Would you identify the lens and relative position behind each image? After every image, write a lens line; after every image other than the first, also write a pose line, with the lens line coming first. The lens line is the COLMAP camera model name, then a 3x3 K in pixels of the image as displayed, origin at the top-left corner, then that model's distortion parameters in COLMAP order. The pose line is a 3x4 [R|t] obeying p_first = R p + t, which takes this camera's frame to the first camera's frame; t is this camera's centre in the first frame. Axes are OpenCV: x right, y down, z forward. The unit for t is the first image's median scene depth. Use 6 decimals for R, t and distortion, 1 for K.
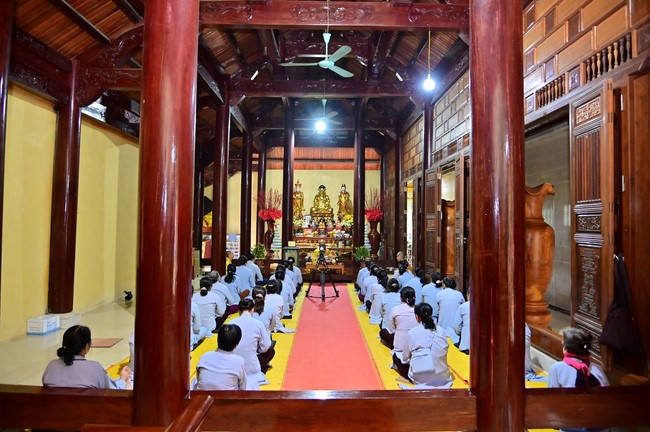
lens RADIAL K [[439.6, 0, 325.0], [0, 439.6, 216.0], [0, 0, 1]] dist [-0.039373, -0.001139]
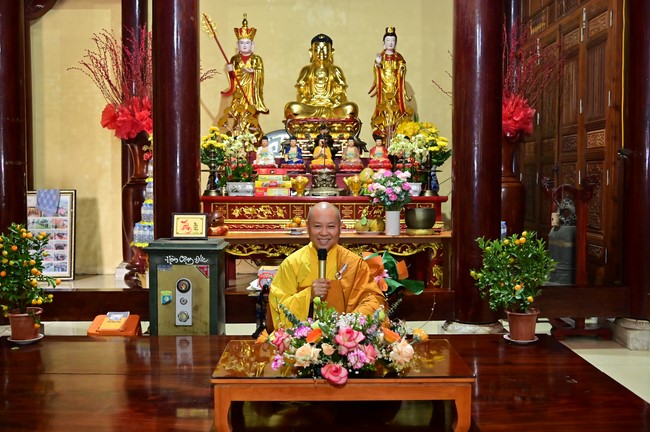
lens RADIAL K [[639.8, 0, 325.0], [0, 639.8, 216.0], [0, 0, 1]] dist [-0.047982, 0.003638]
pose [[0.999896, -0.012864, -0.006594, -0.003190], [0.013312, 0.997238, 0.073073, 0.031121], [0.005635, -0.073153, 0.997305, 0.598848]]
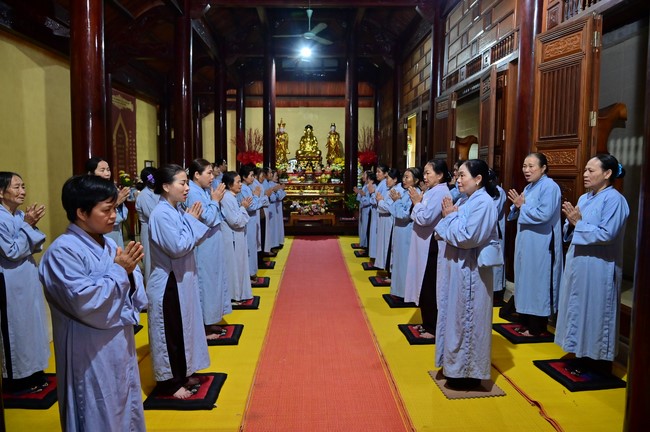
lens RADIAL K [[446.9, 0, 325.0], [0, 446.9, 216.0], [0, 0, 1]] dist [-0.034084, 0.004126]
pose [[0.999607, -0.011040, 0.025771, 0.000907], [0.007899, 0.992869, 0.118946, 0.006594], [-0.026900, -0.118696, 0.992566, 0.092186]]
